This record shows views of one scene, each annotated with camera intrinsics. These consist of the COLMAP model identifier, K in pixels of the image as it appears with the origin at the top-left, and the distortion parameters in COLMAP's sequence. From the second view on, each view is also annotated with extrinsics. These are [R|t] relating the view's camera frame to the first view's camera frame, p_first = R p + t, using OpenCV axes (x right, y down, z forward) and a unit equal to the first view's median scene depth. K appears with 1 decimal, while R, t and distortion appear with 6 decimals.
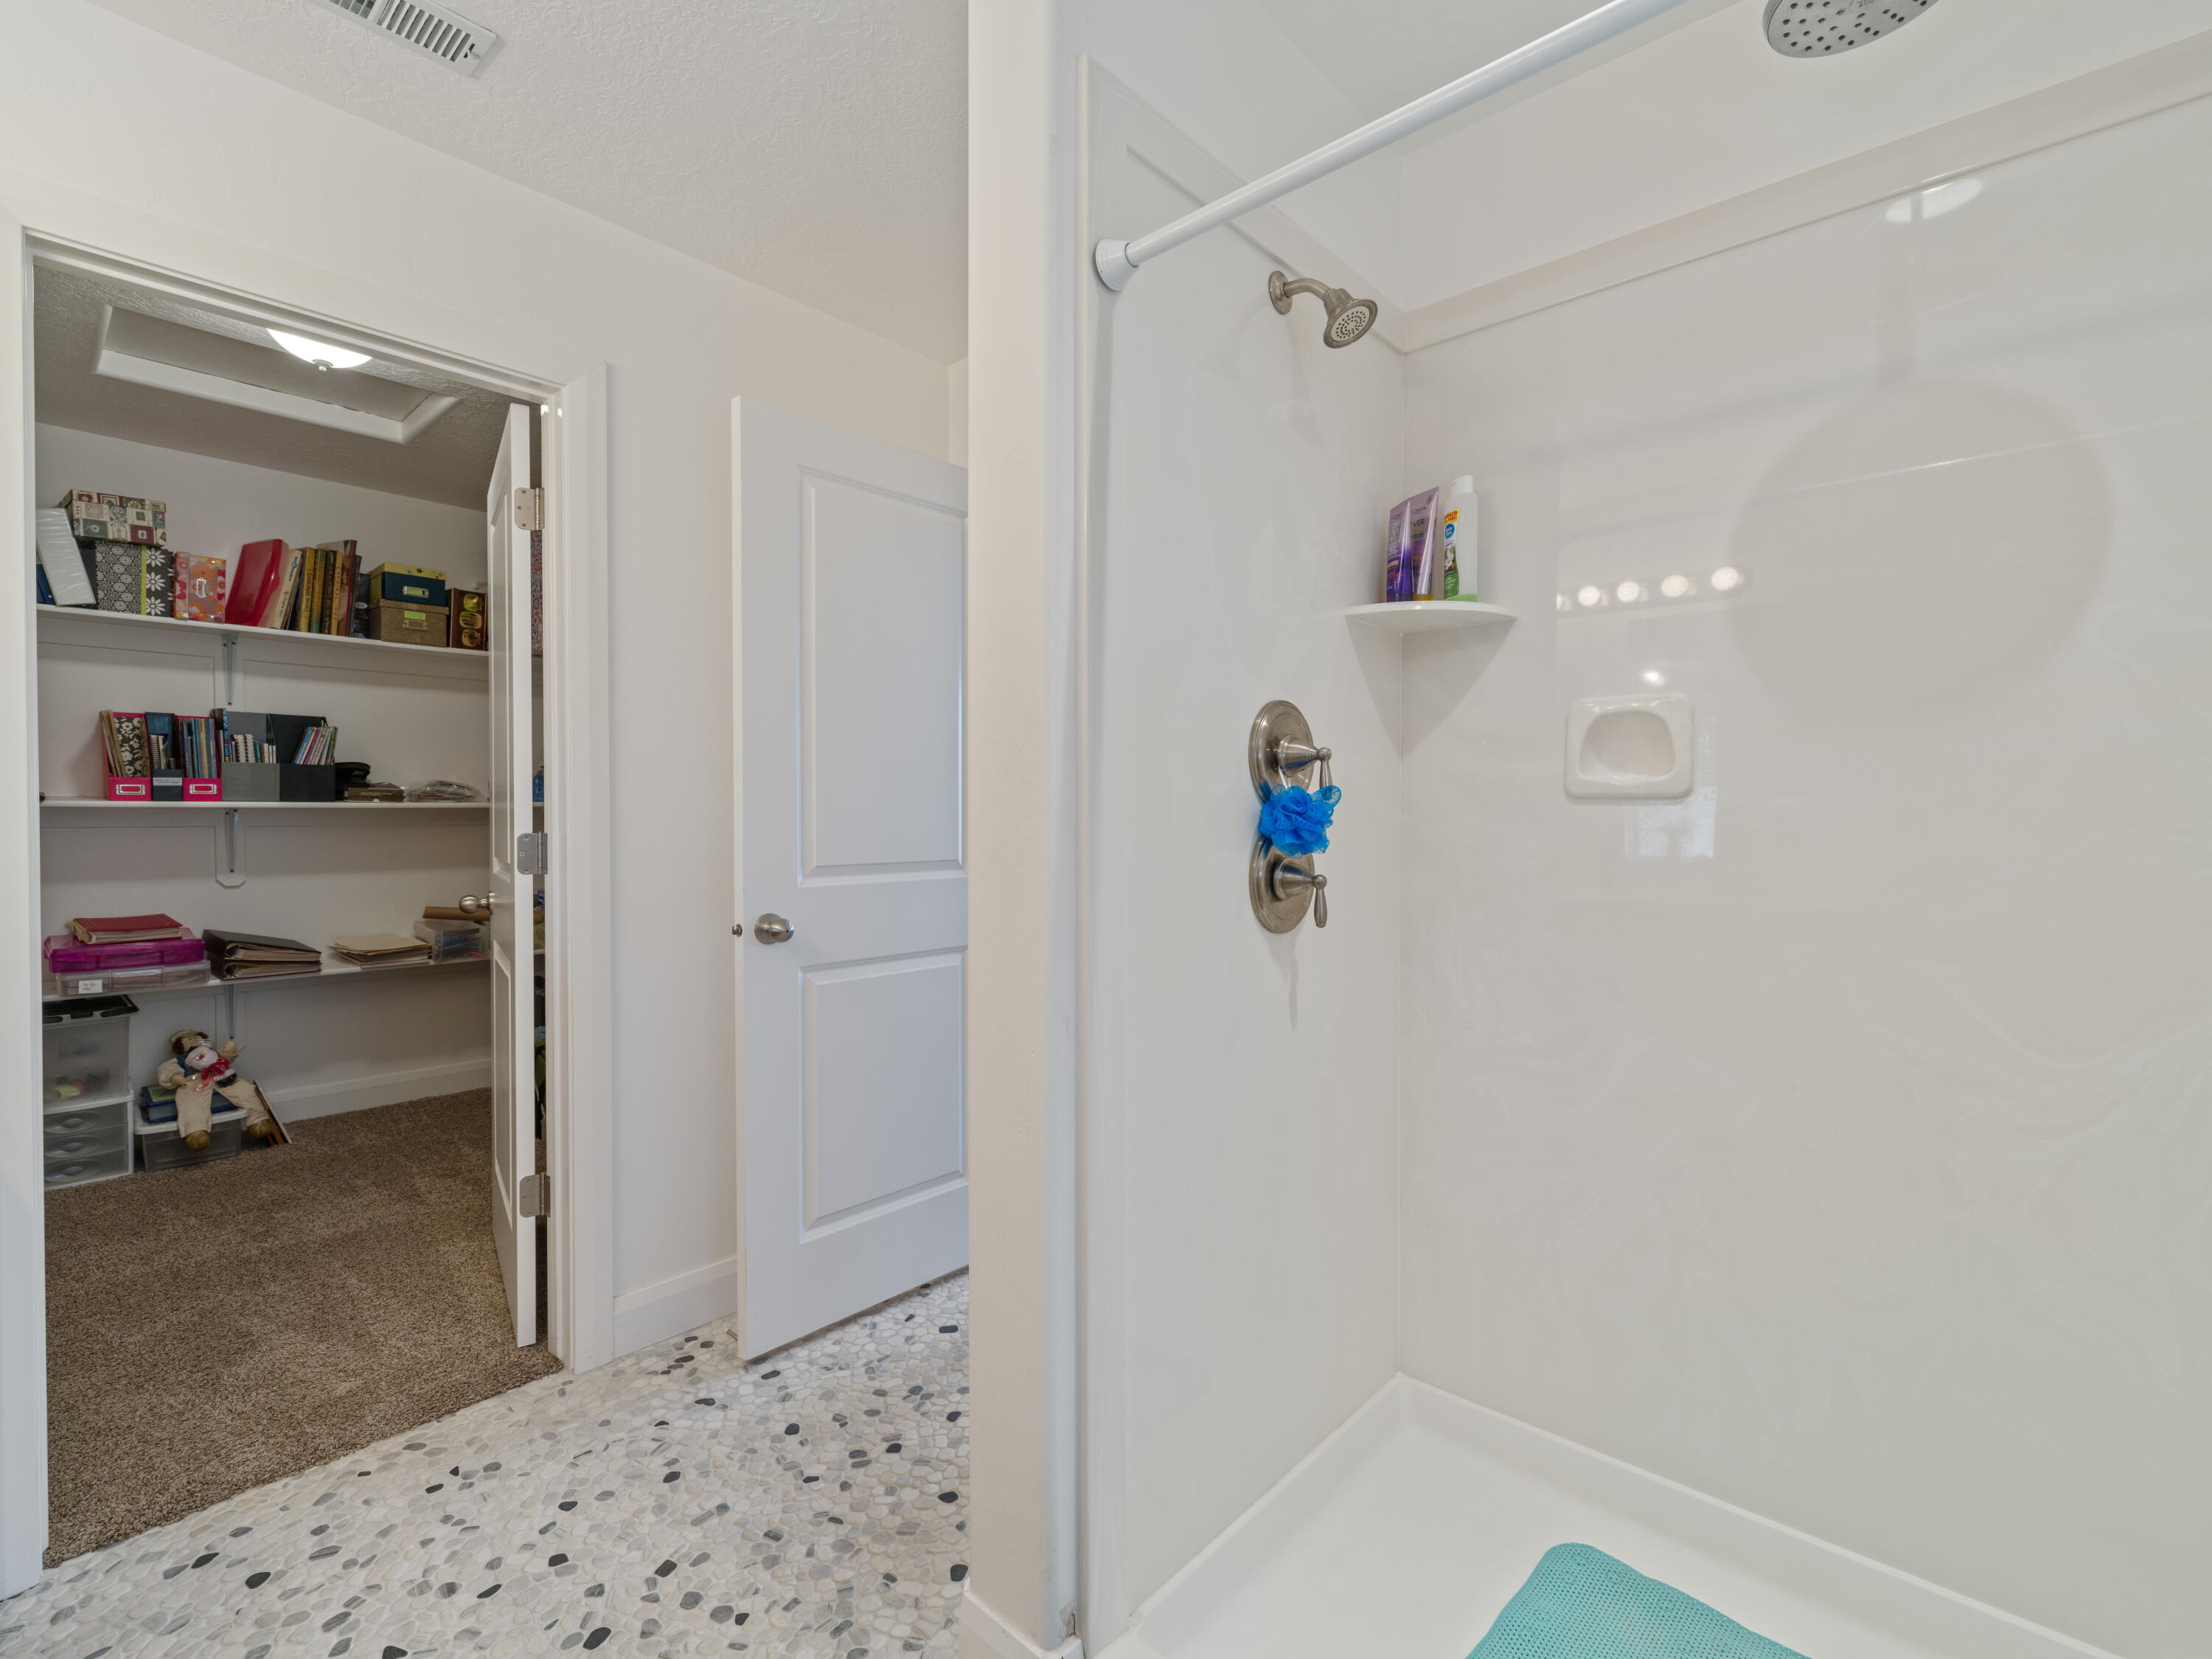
lens RADIAL K [[1003.0, 0, 1108.7], [0, 1003.0, 831.3], [0, 0, 1]] dist [-0.002991, -0.001680]
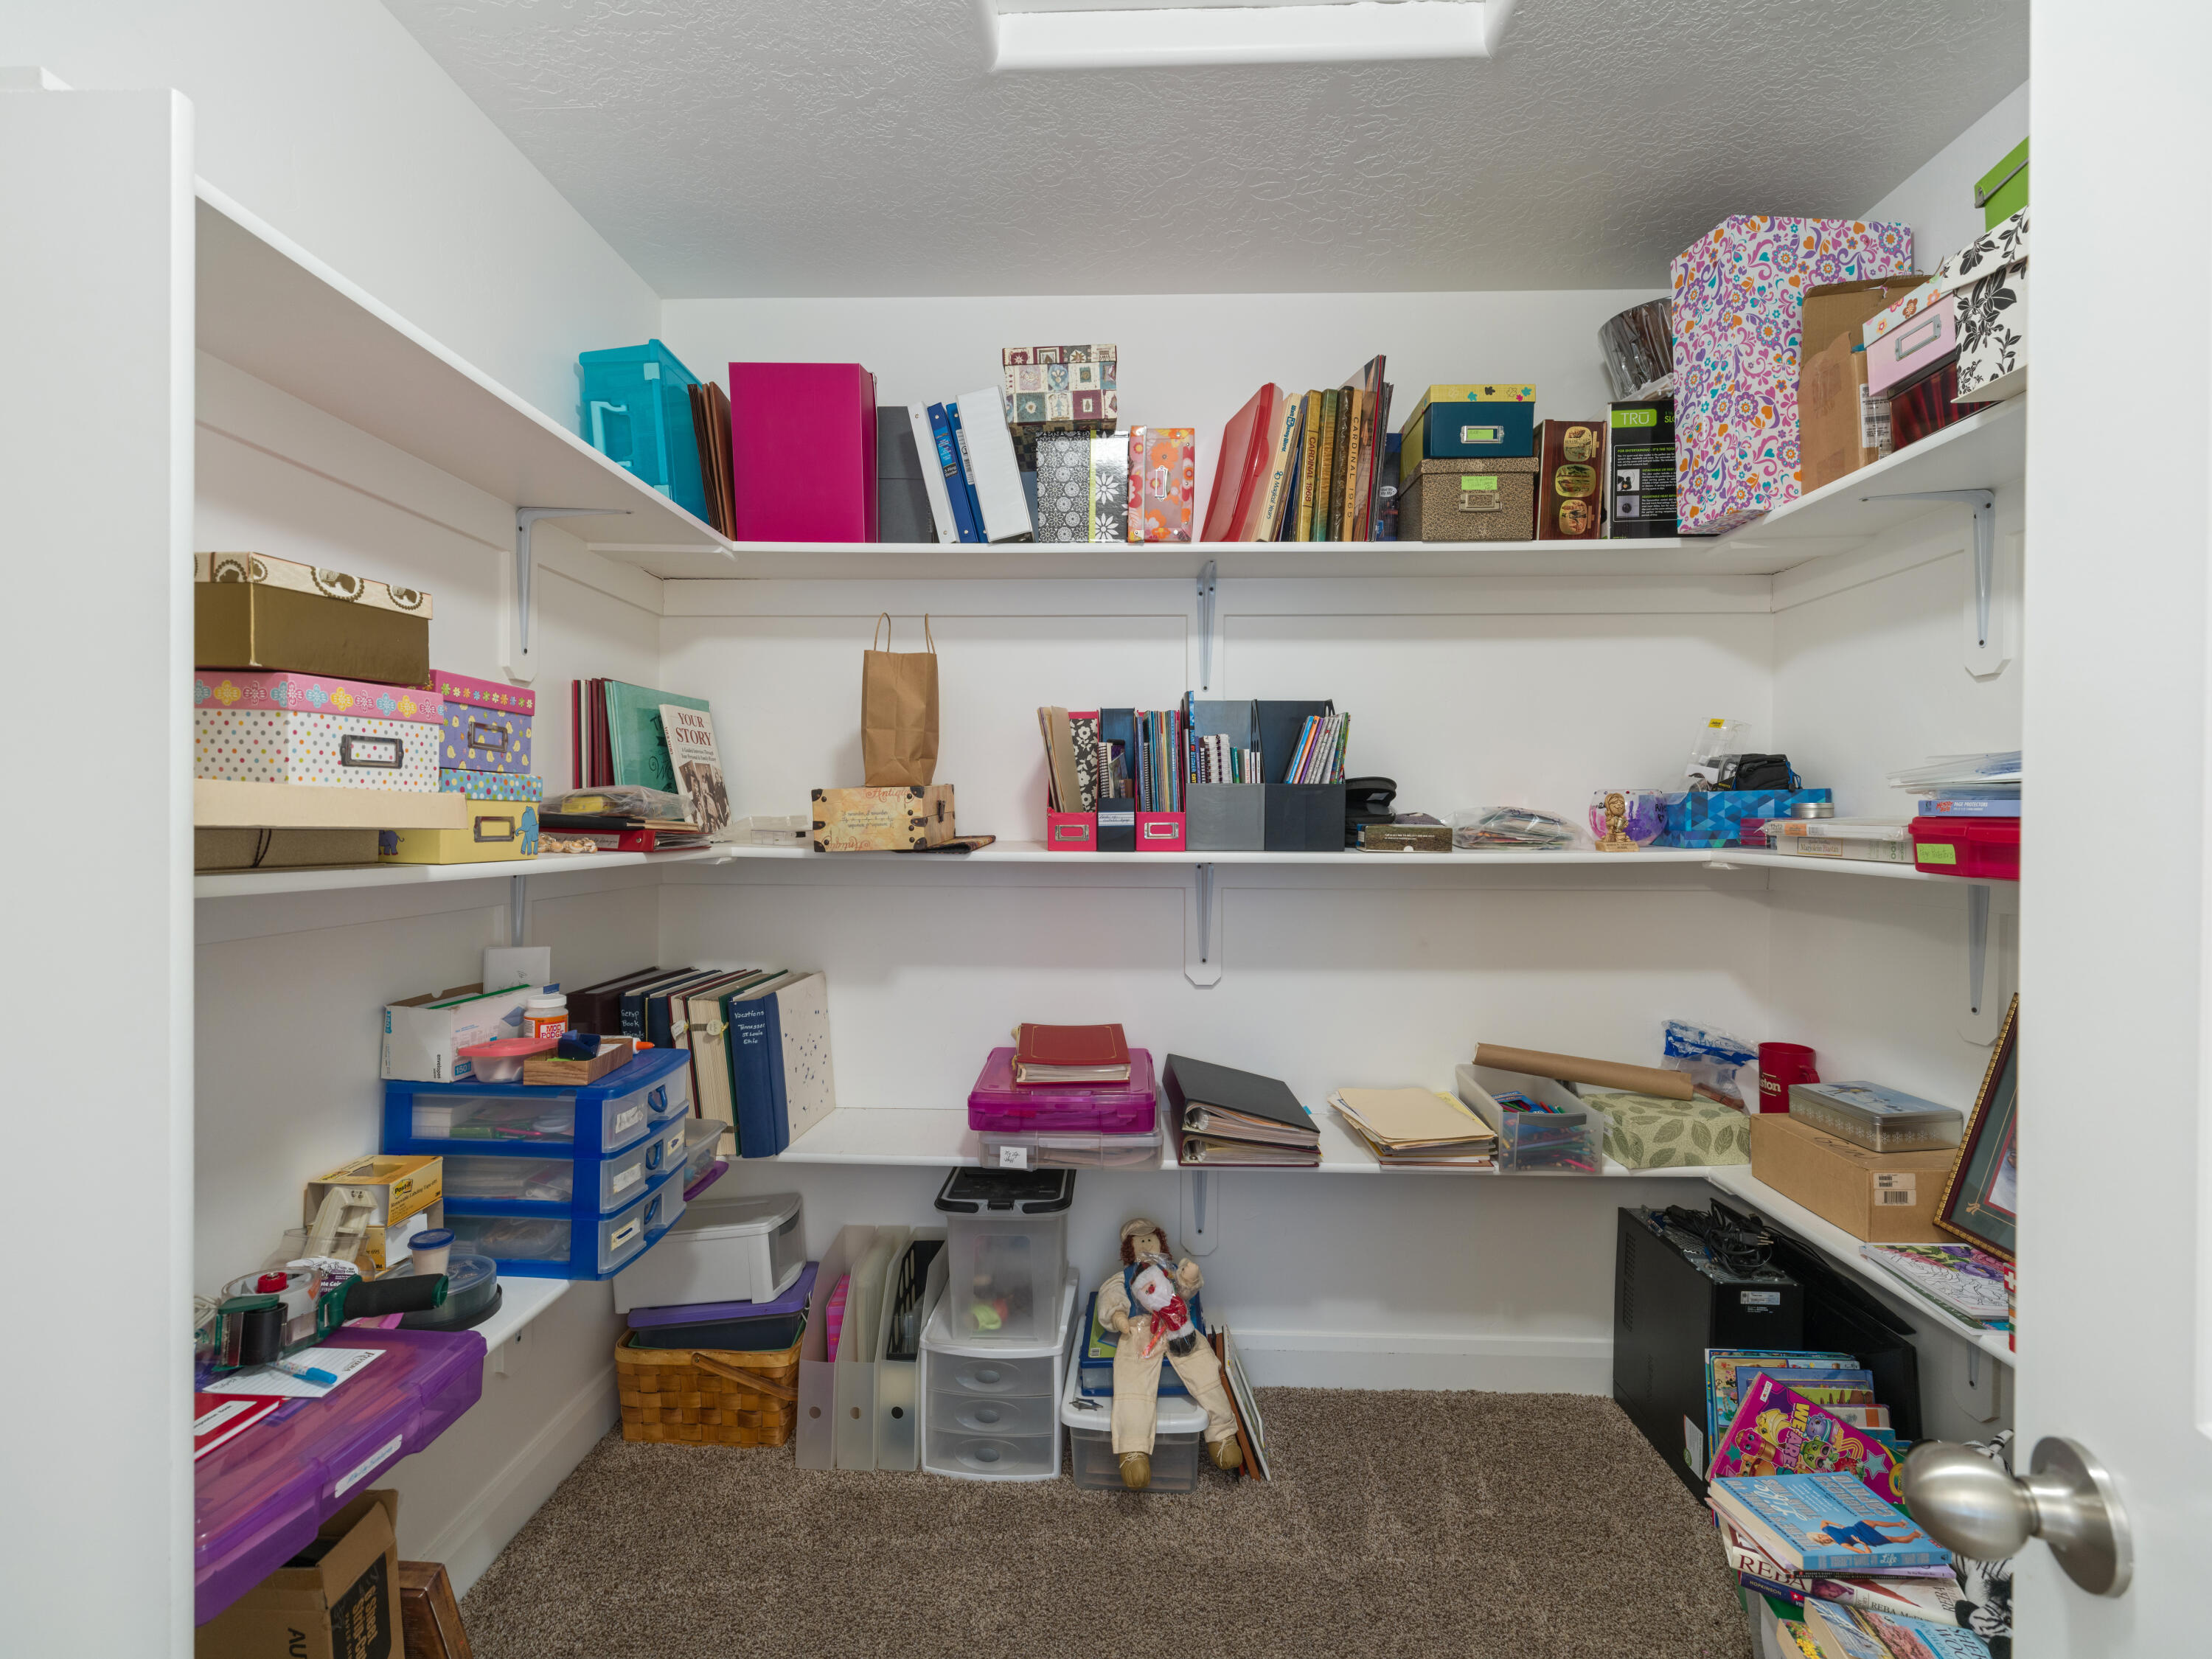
lens RADIAL K [[1003.0, 0, 1108.3], [0, 1003.0, 827.3], [0, 0, 1]] dist [-0.002991, -0.001680]
pose [[0.642849, 0.004349, -0.765981, -0.463491], [-0.016805, 0.999823, -0.008427, -0.037760], [0.765809, 0.018289, 0.642808, 0.582671]]
